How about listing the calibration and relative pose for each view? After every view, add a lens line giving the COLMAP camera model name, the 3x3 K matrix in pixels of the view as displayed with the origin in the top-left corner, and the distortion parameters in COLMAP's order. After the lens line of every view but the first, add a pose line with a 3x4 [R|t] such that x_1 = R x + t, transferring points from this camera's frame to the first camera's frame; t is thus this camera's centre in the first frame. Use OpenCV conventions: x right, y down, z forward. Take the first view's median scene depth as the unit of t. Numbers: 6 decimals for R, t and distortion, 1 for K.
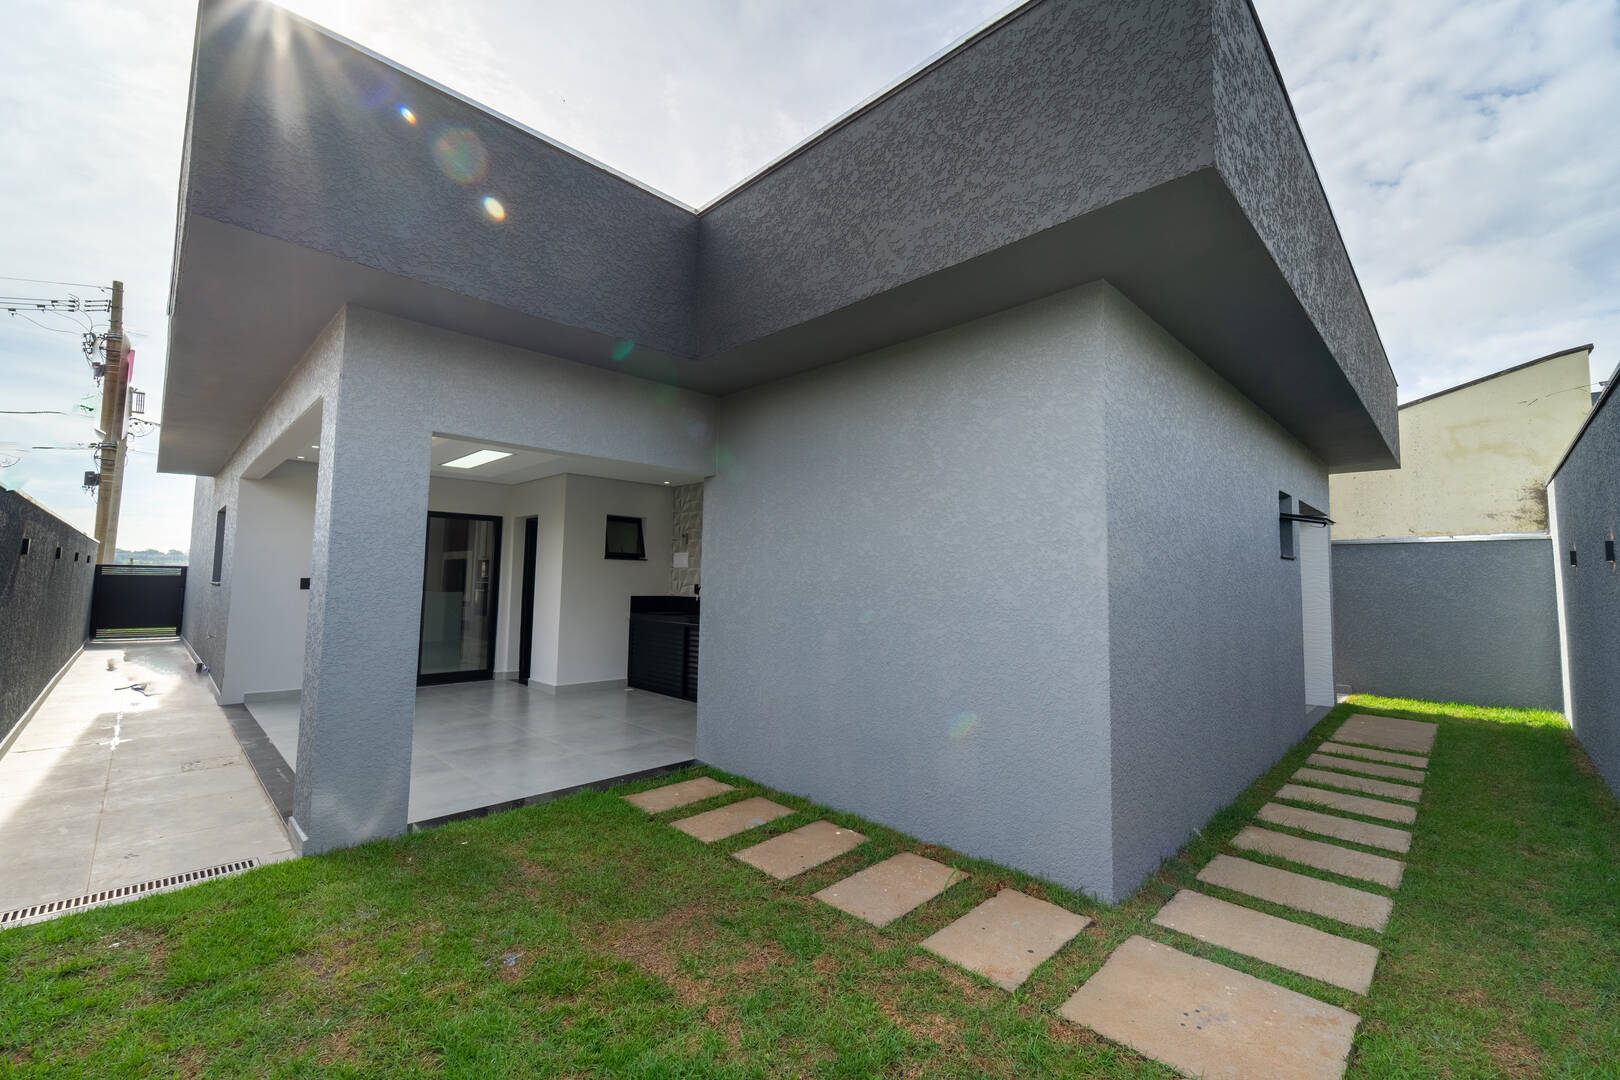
lens RADIAL K [[648.6, 0, 806.2], [0, 648.6, 533.8], [0, 0, 1]] dist [0.001464, -0.001552]
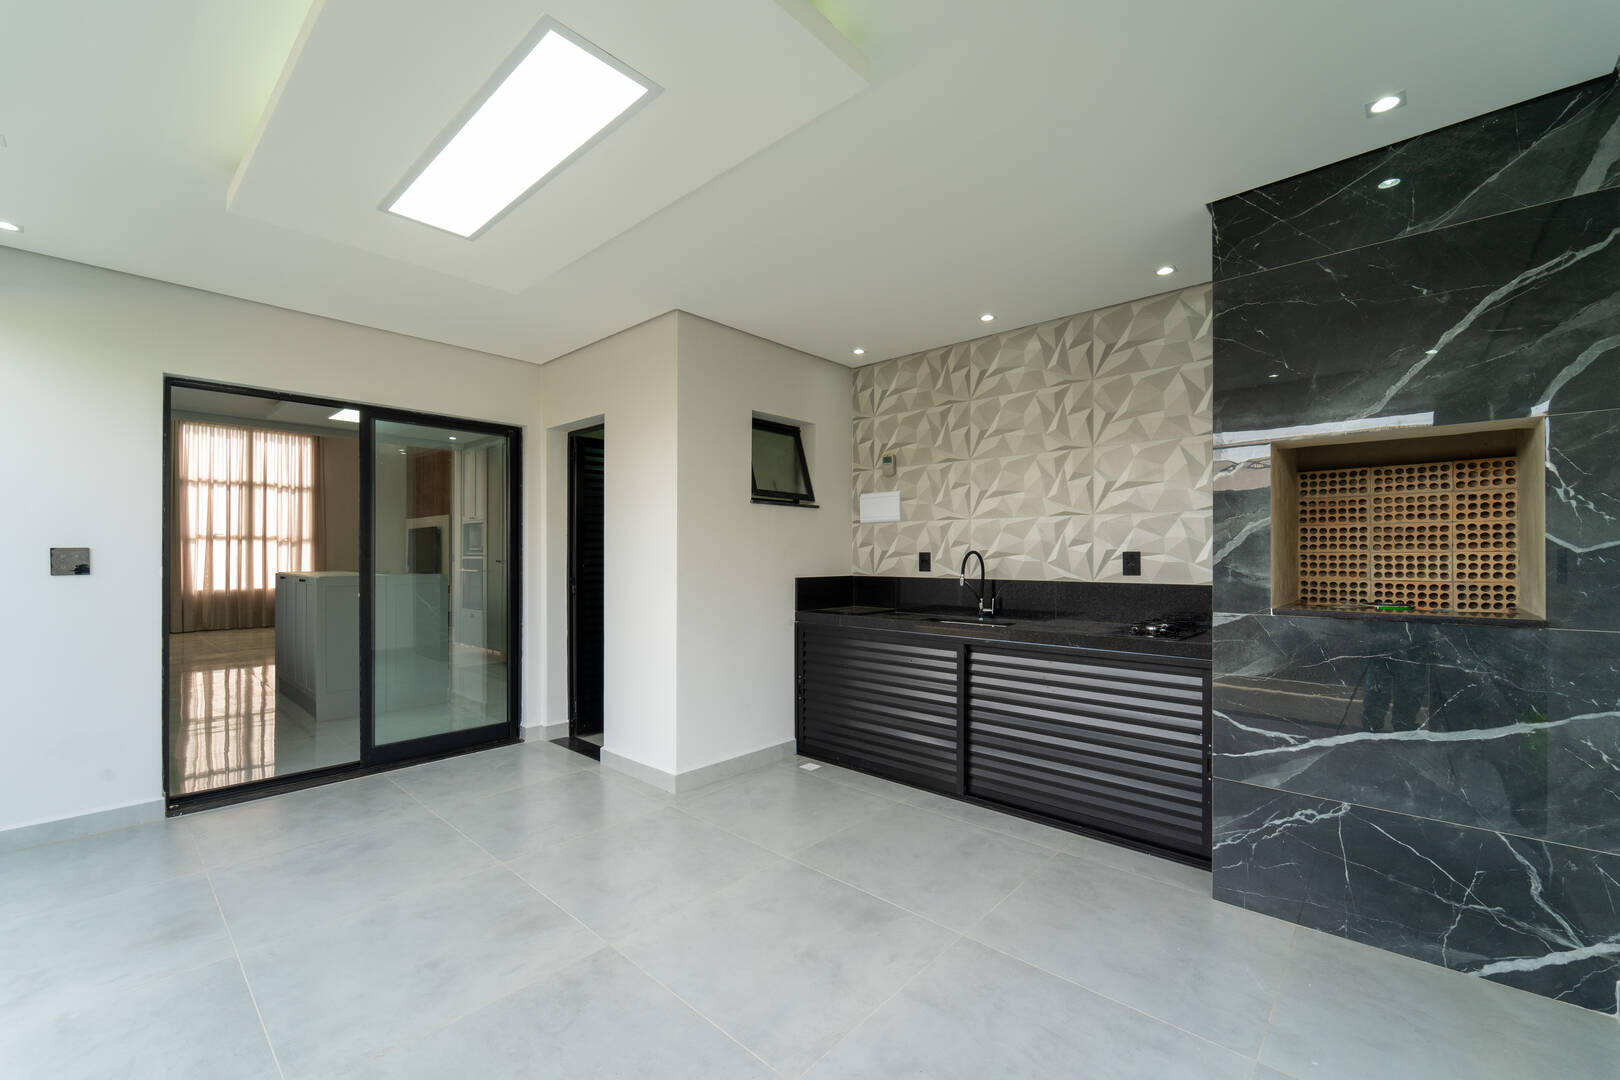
lens RADIAL K [[648.6, 0, 819.4], [0, 648.6, 551.2], [0, 0, 1]] dist [0.001464, -0.001552]
pose [[0.998444, -0.013008, 0.054232, -0.272569], [0.009193, 0.997504, 0.070013, 0.039390], [-0.055007, -0.069406, 0.996071, 0.486481]]
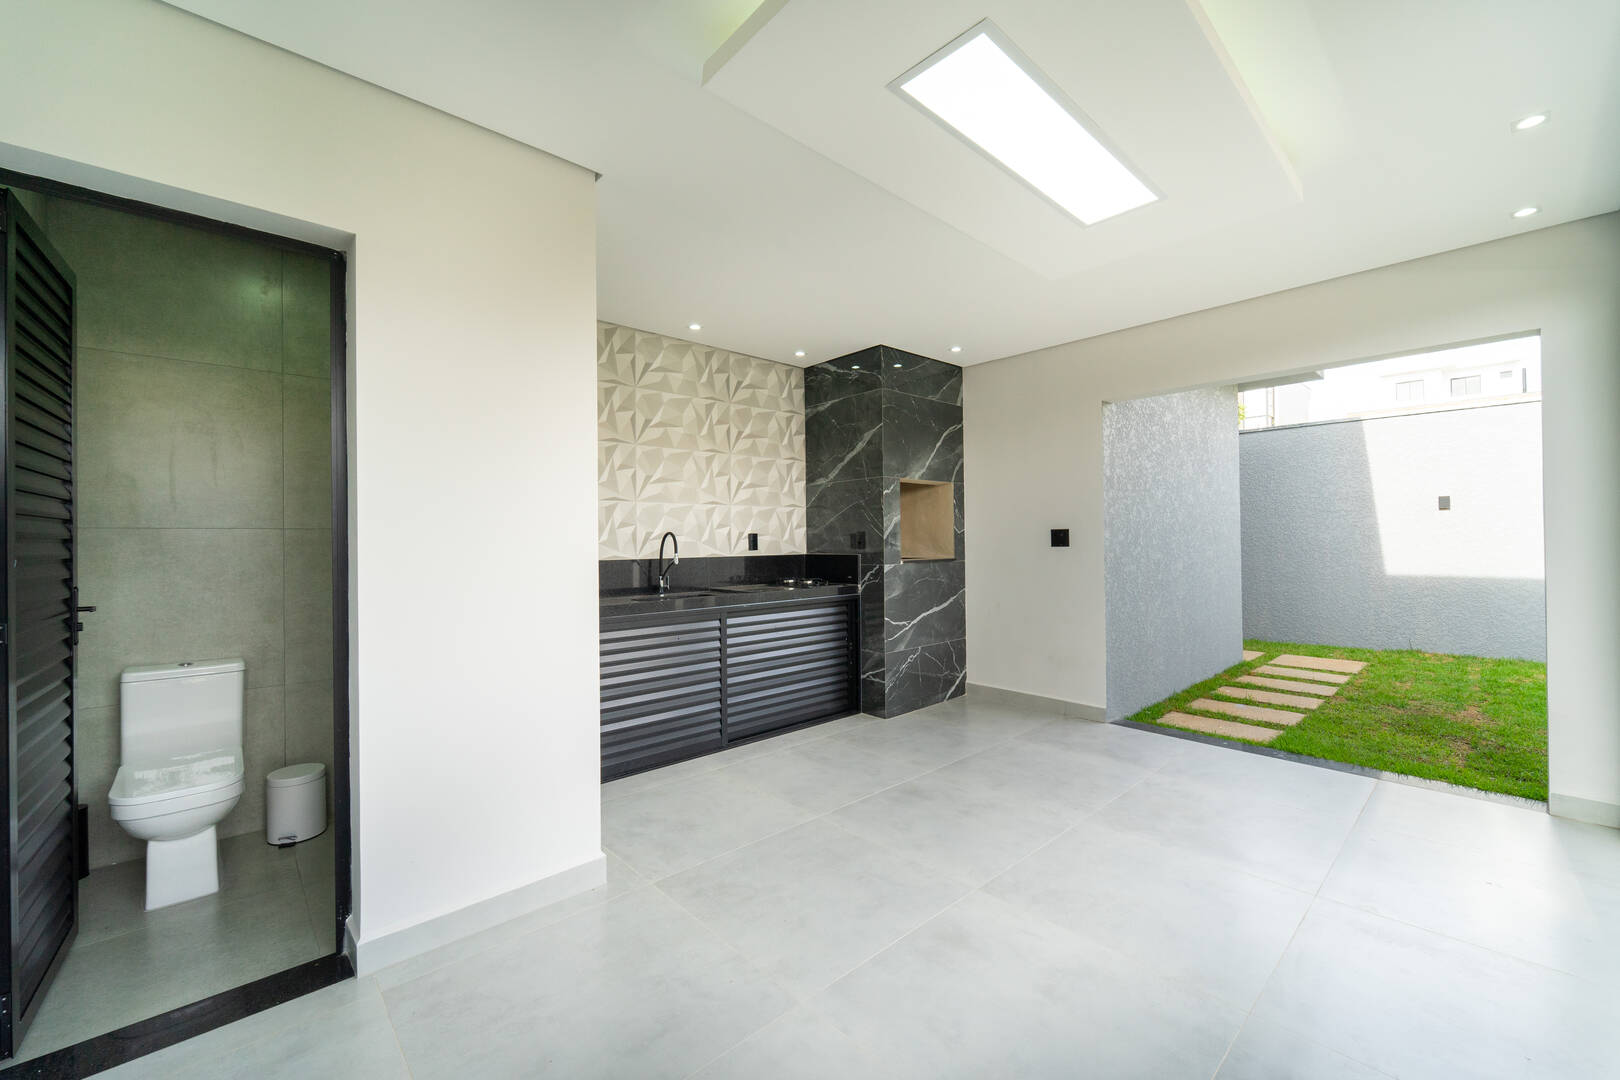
lens RADIAL K [[648.6, 0, 803.3], [0, 648.6, 533.0], [0, 0, 1]] dist [0.001464, -0.001552]
pose [[0.053352, -0.005800, 0.998559, -0.686276], [-0.065756, 0.997792, 0.009309, 0.065136], [-0.996408, -0.066158, 0.052853, 0.861528]]
